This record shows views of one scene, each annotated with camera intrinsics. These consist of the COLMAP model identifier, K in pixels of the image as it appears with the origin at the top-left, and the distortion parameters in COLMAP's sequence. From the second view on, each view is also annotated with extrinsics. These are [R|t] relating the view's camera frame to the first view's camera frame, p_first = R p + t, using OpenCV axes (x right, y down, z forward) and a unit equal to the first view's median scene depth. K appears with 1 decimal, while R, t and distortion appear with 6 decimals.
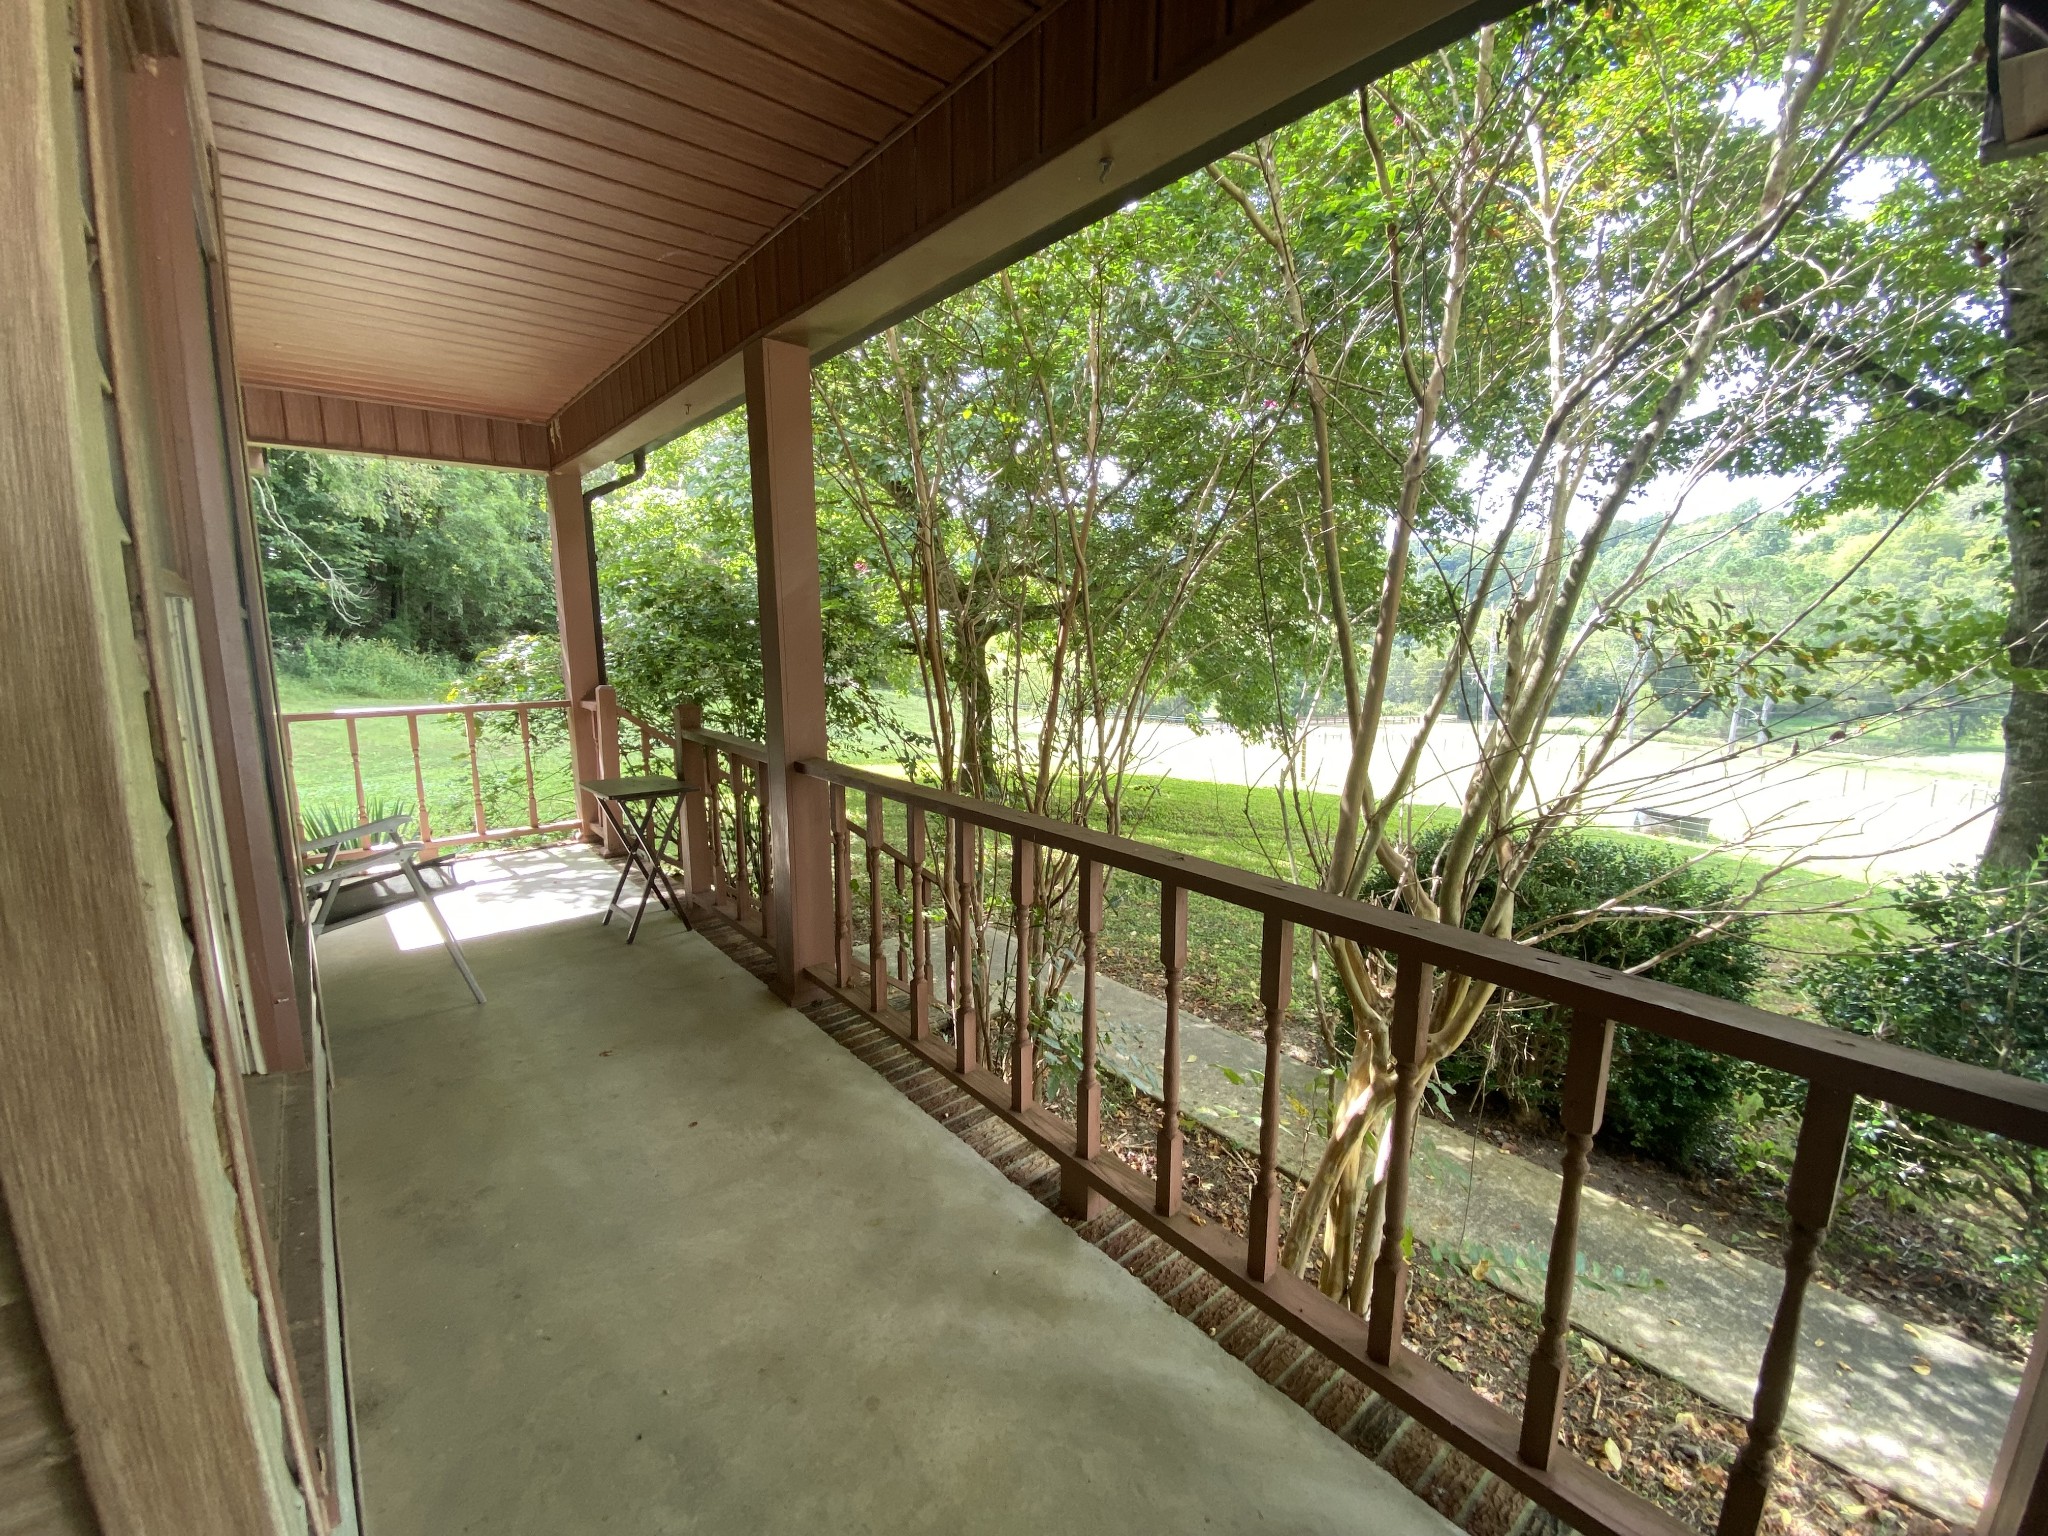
lens RADIAL K [[822.8, 0, 1037.2], [0, 822.8, 767.5], [0, 0, 1]] dist [-0.006978, -0.000461]
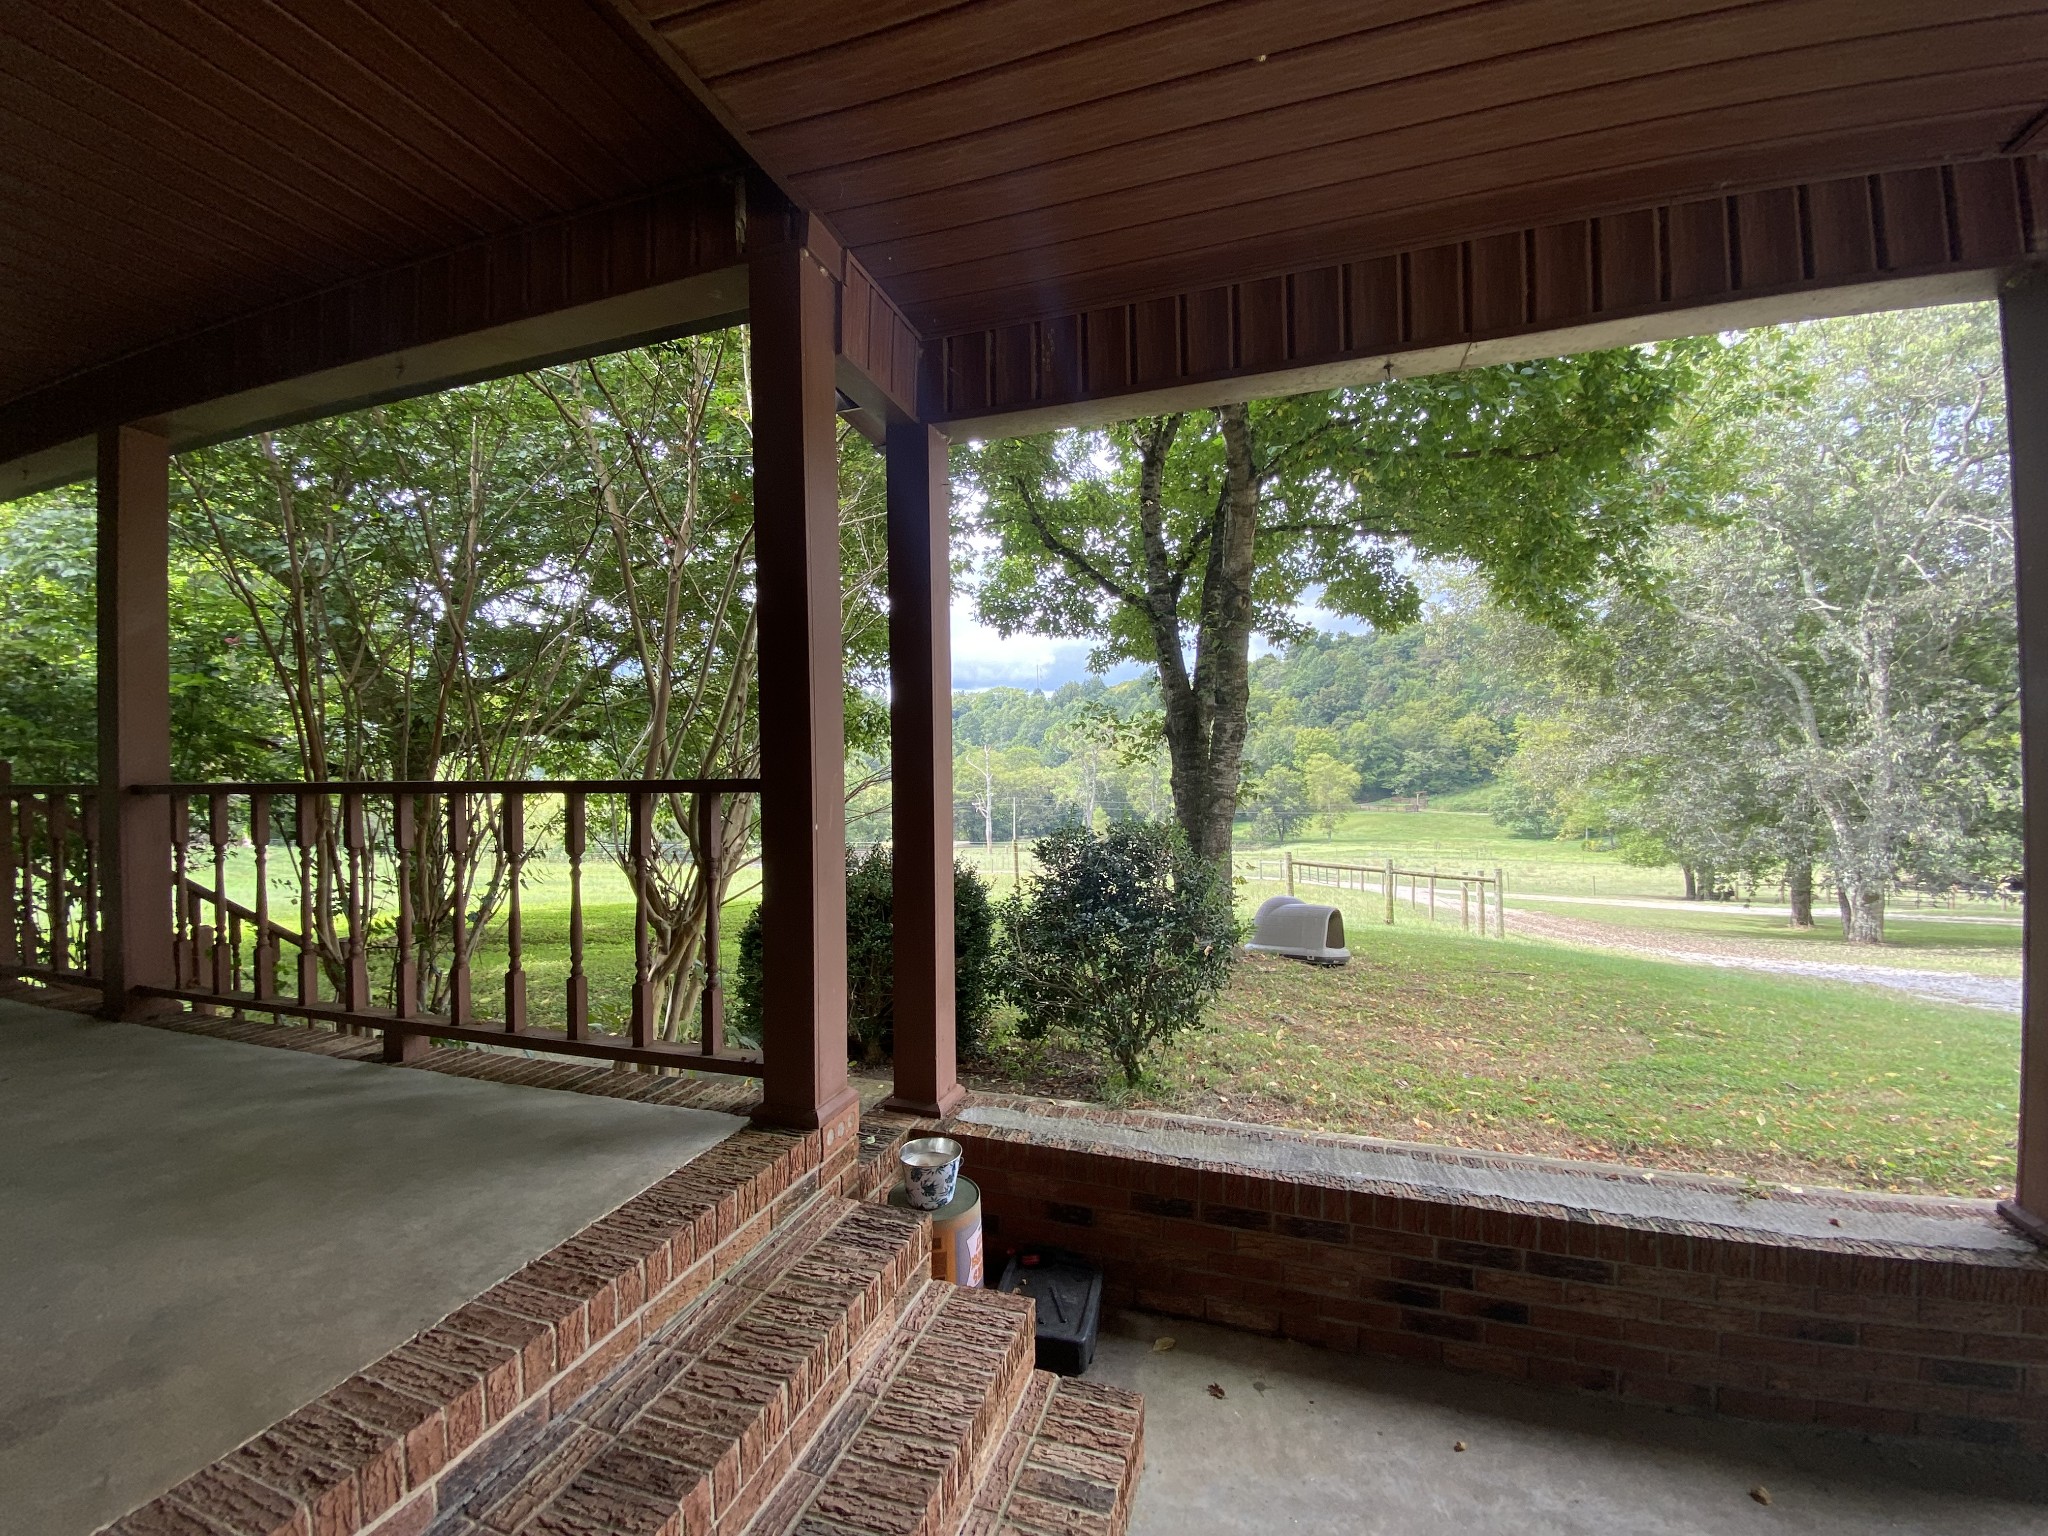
lens RADIAL K [[822.8, 0, 1037.2], [0, 822.8, 767.5], [0, 0, 1]] dist [-0.006978, -0.000461]
pose [[0.861967, -0.014357, 0.506761, 0.117766], [0.106242, 0.982518, -0.152876, 0.164531], [-0.495707, 0.185613, 0.848424, -0.325366]]
